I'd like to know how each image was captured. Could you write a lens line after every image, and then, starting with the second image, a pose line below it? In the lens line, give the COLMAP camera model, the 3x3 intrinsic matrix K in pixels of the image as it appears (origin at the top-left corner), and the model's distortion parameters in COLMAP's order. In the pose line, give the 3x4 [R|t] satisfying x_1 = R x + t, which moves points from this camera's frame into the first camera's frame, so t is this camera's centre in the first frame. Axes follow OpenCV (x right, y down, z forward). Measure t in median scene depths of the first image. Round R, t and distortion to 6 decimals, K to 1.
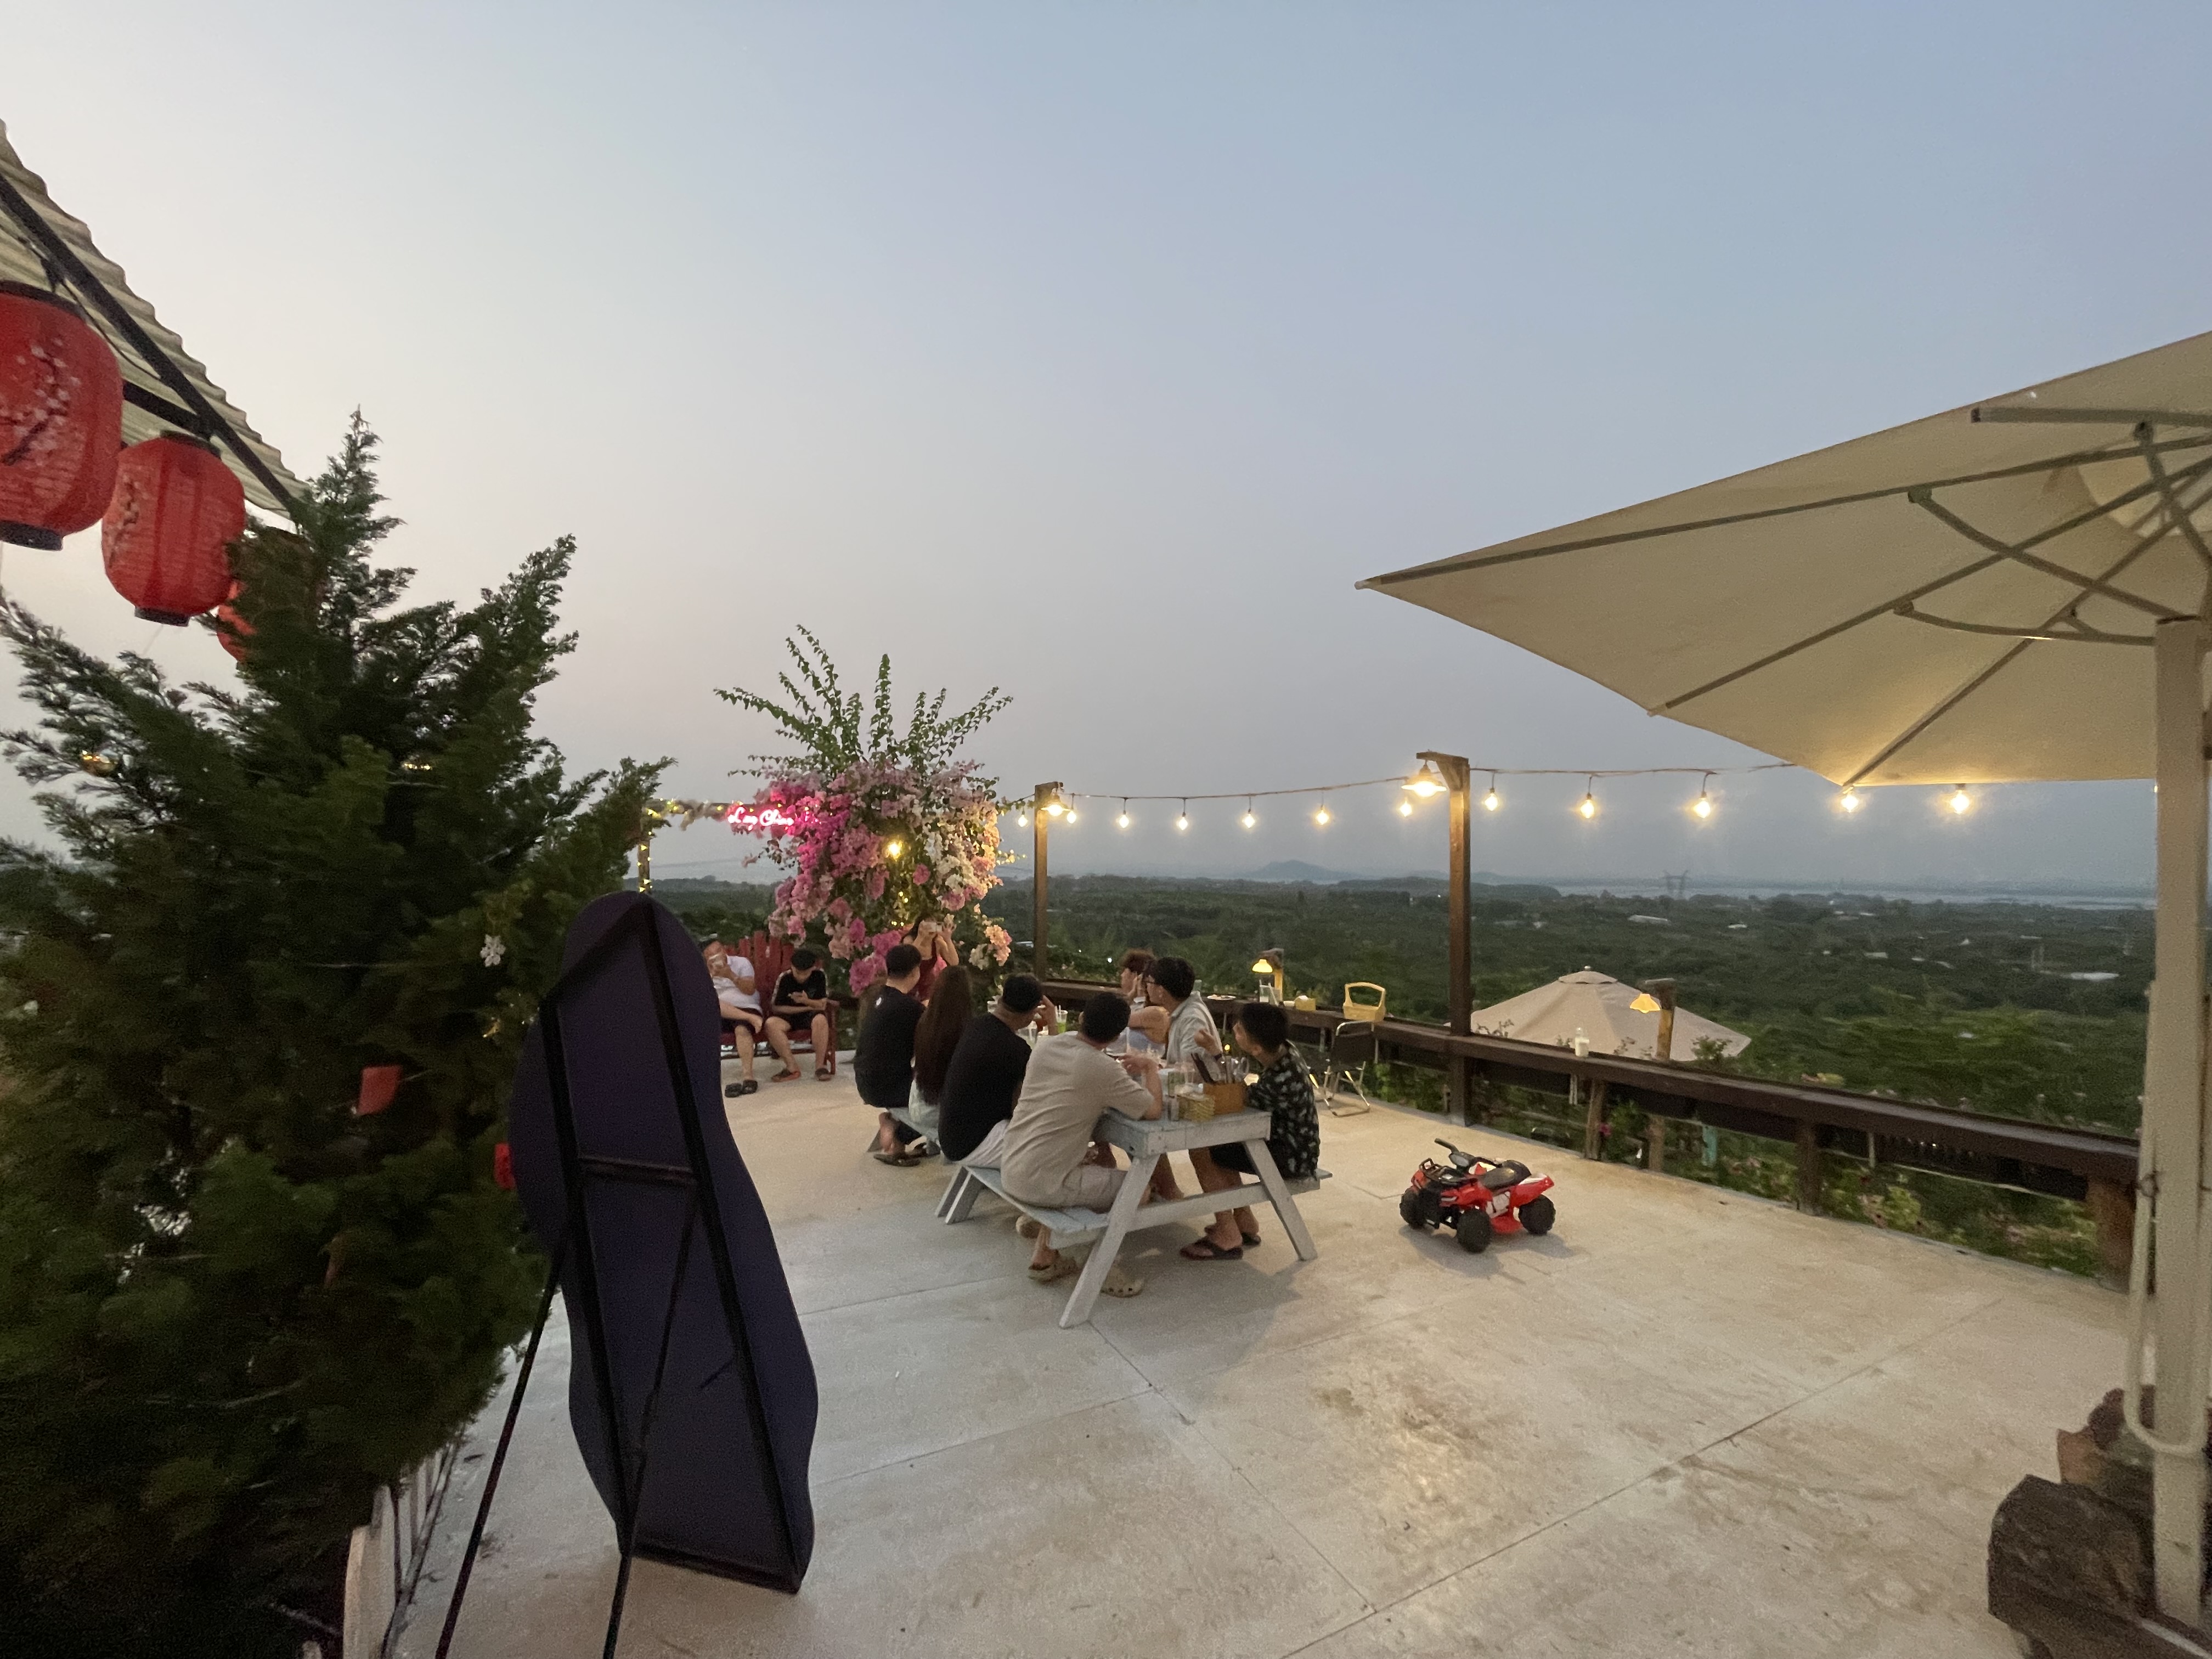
lens RADIAL K [[895.7, 0, 1102.4], [0, 895.7, 840.1], [0, 0, 1]] dist [-0.006411, 0.001926]
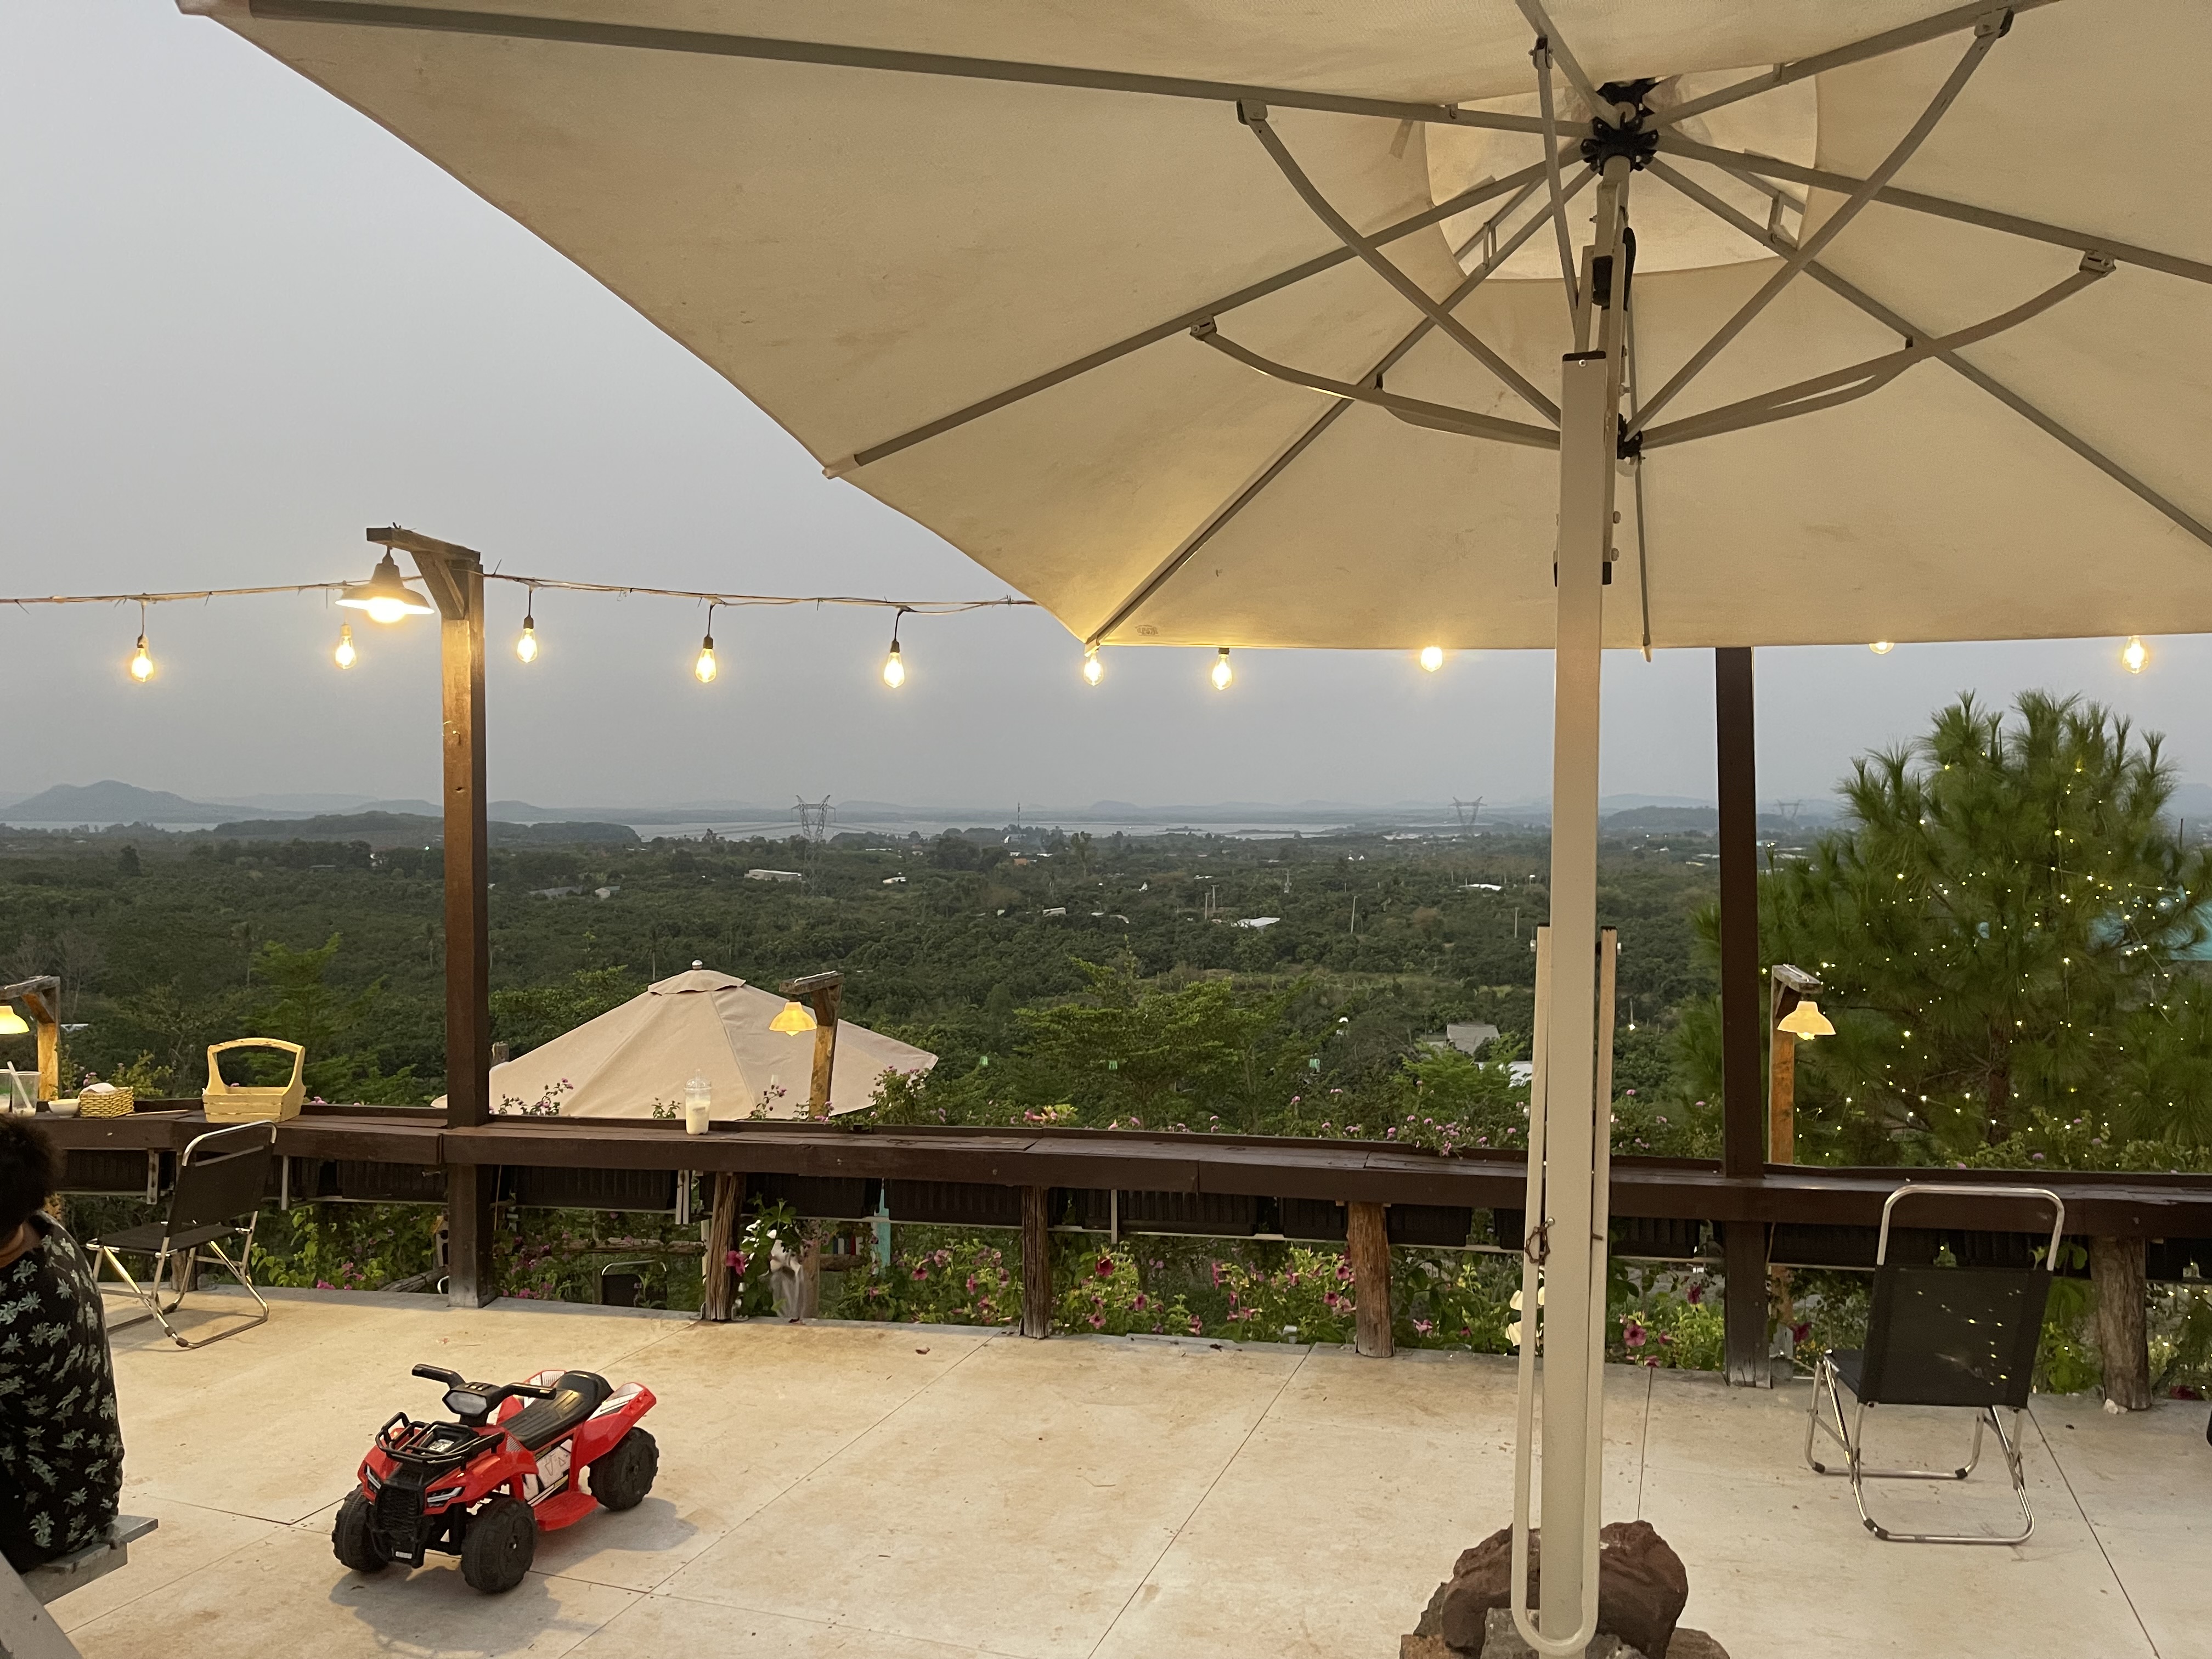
lens RADIAL K [[1669.7, 0, 1099.7], [0, 1669.7, 840.9], [0, 0, 1]] dist [0.065130, -0.079340]
pose [[0.738107, -0.028182, 0.674095, 0.065979], [-0.011321, 0.998469, 0.054138, 0.017238], [-0.674589, -0.047591, 0.736658, 0.163839]]
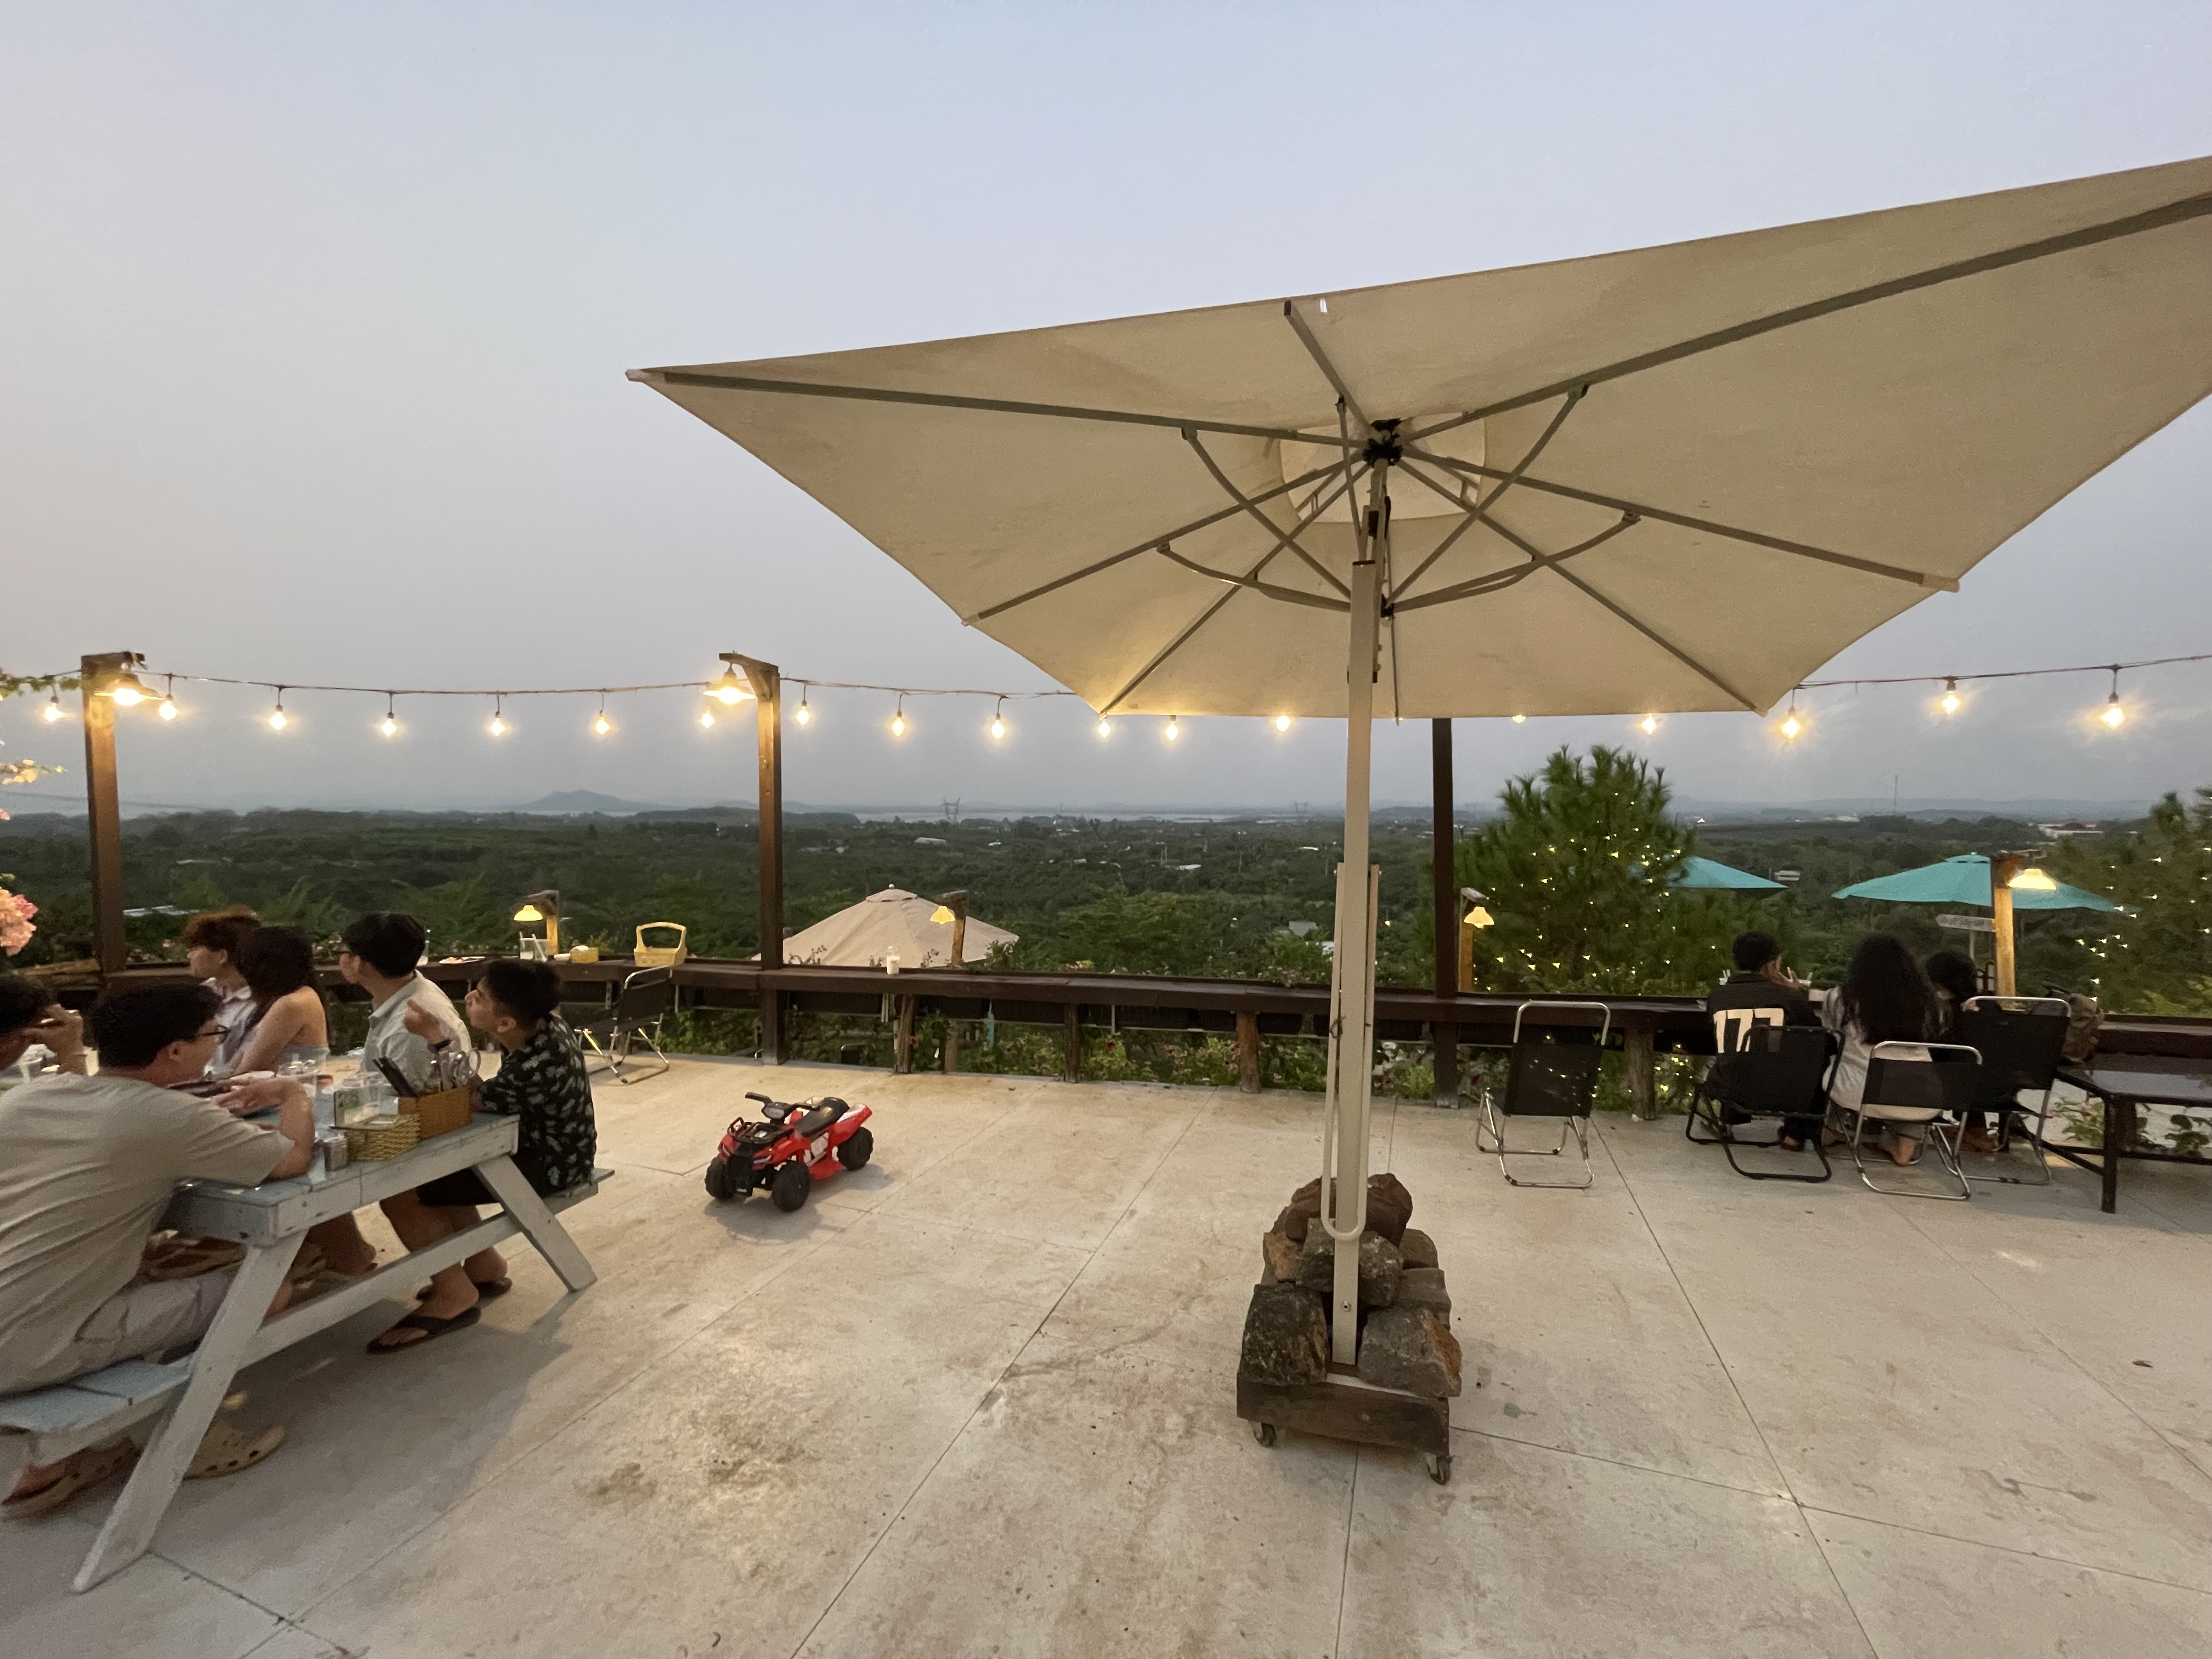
lens RADIAL K [[895.7, 0, 1105.6], [0, 895.7, 830.2], [0, 0, 1]] dist [-0.006411, 0.001926]
pose [[0.737727, -0.030531, 0.674409, 0.058755], [-0.015235, 0.997970, 0.061844, 0.021635], [-0.674928, -0.055898, 0.735763, 0.159207]]
